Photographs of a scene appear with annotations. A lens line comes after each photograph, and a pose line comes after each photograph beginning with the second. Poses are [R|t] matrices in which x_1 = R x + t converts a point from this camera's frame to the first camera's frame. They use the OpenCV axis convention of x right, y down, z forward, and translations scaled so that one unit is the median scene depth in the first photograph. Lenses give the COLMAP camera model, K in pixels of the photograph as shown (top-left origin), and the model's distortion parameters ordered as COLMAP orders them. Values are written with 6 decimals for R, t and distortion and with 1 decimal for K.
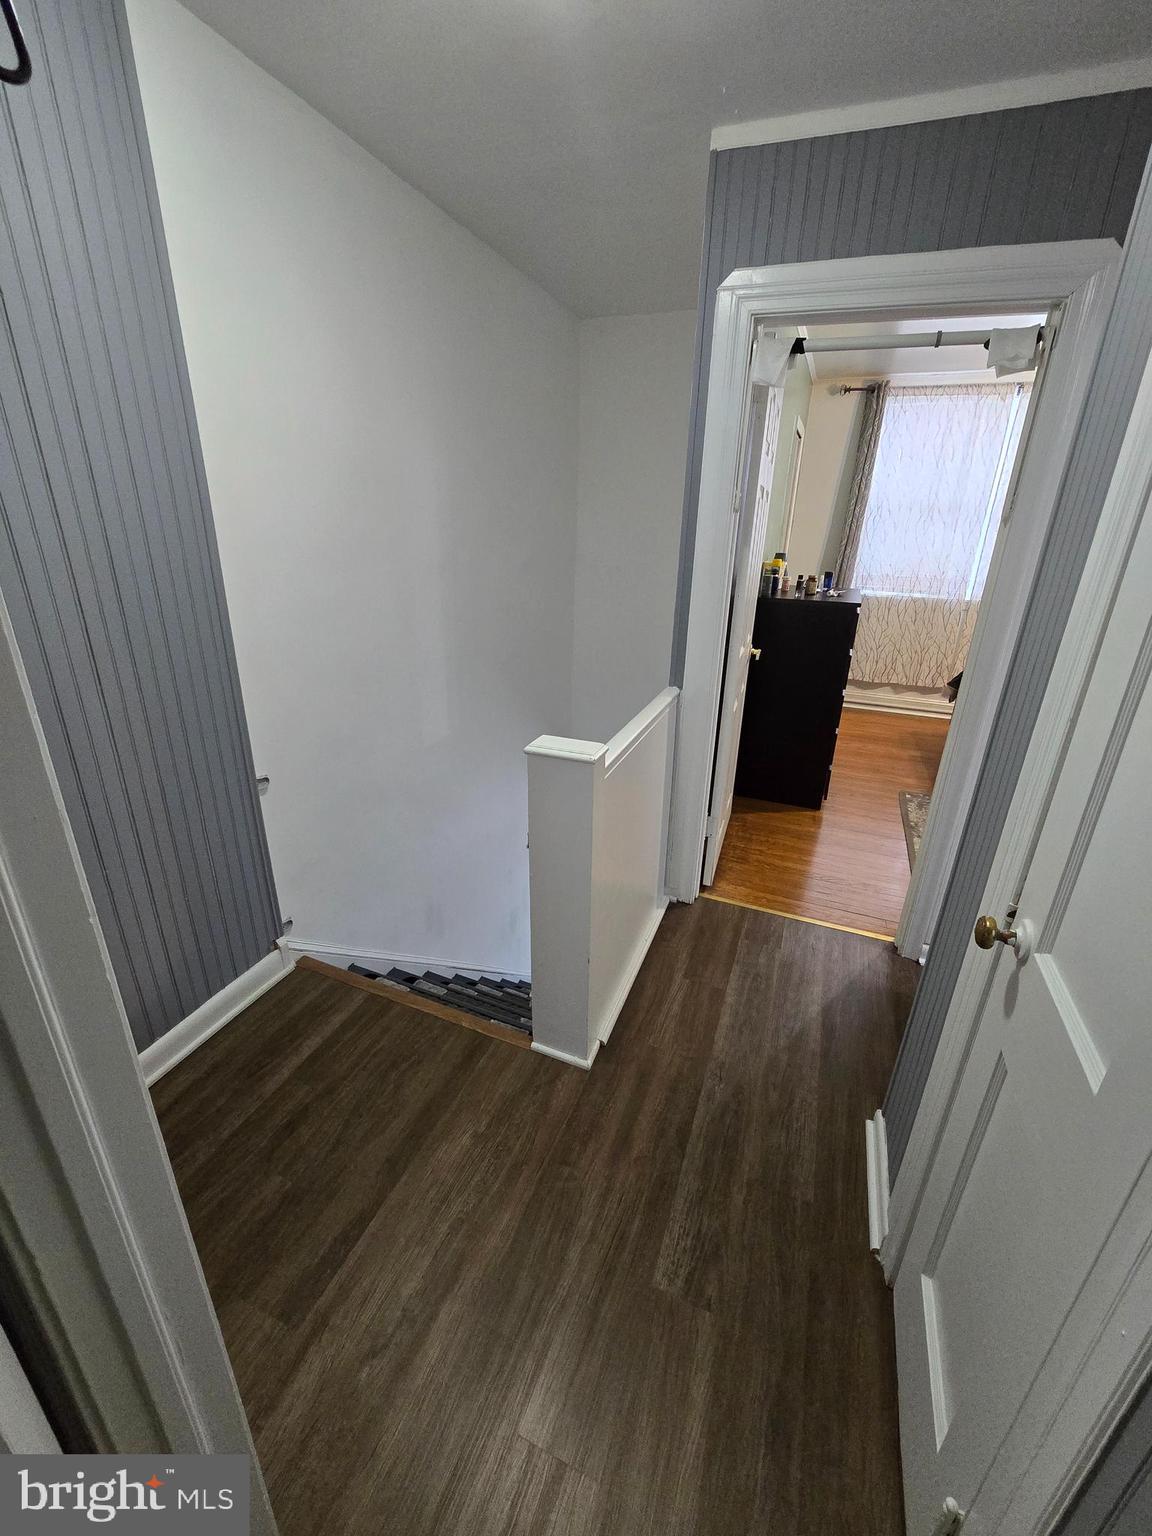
lens RADIAL K [[627.5, 0, 580.2], [0, 627.5, 766.5], [0, 0, 1]] dist [-0.002059, 0.000912]
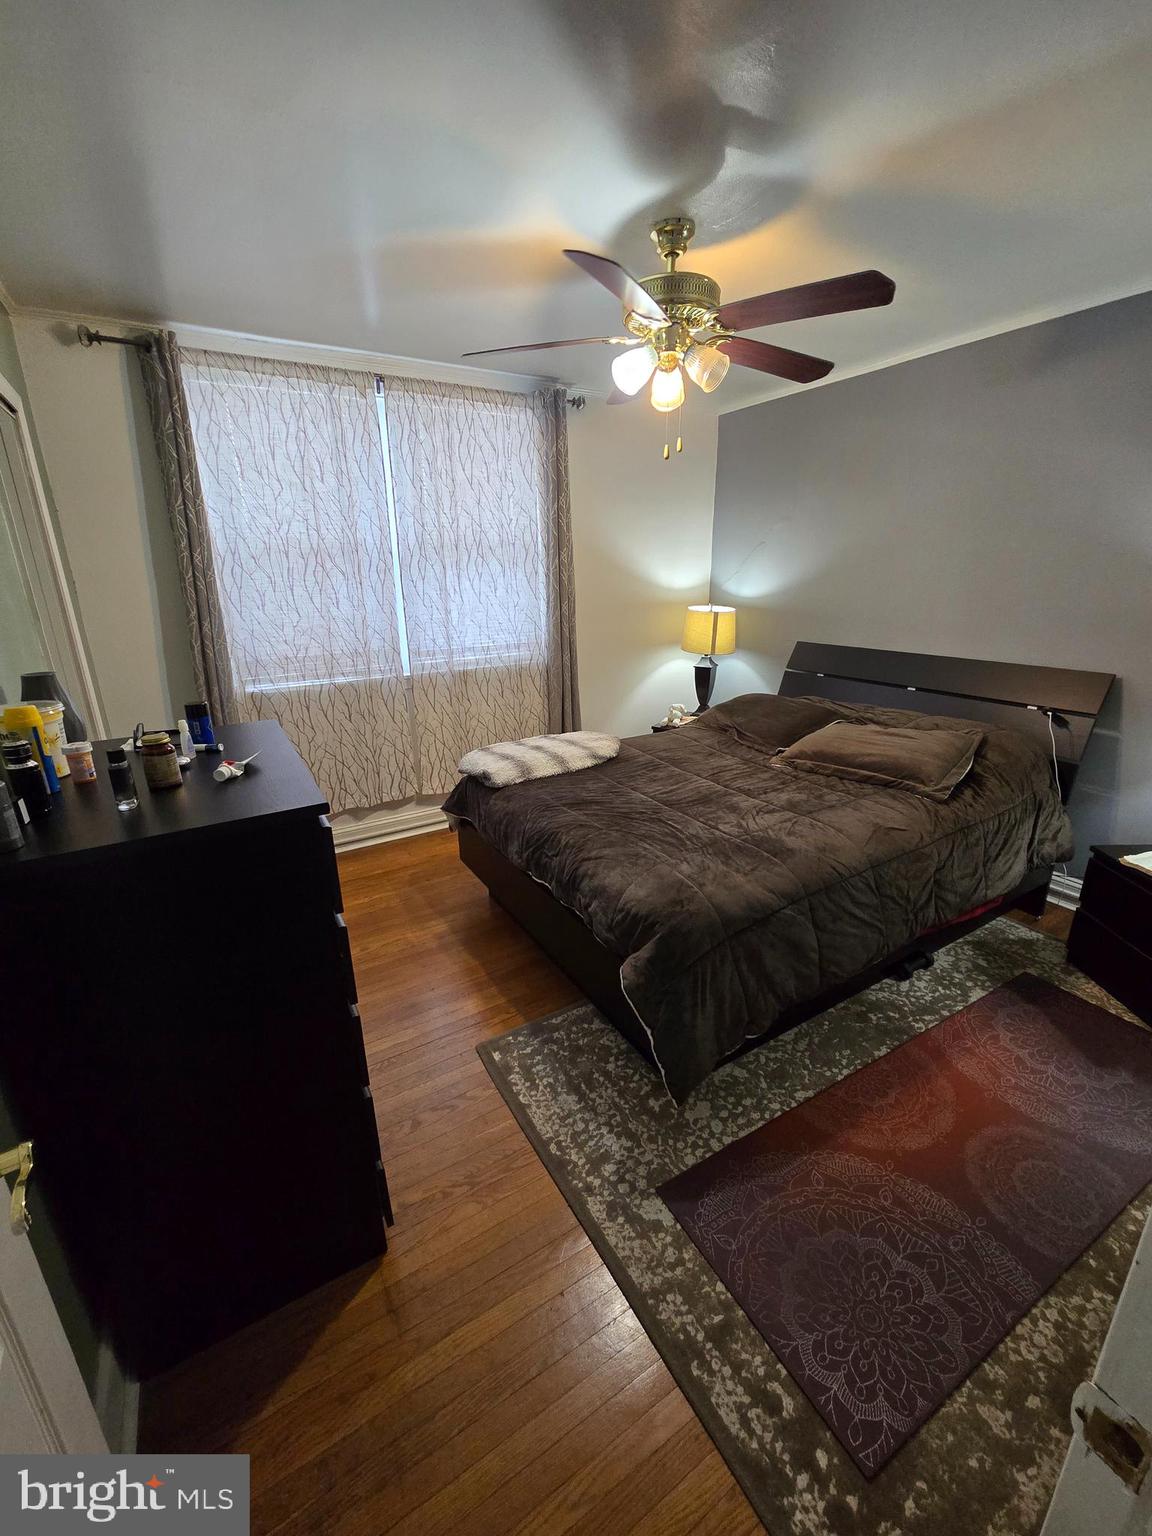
lens RADIAL K [[627.5, 0, 574.1], [0, 627.5, 766.0], [0, 0, 1]] dist [-0.002059, 0.000912]
pose [[0.602113, -0.276608, 0.748964, 0.174951], [0.324847, 0.941787, 0.086669, -0.175648], [-0.729338, 0.191114, 0.656918, 0.428133]]
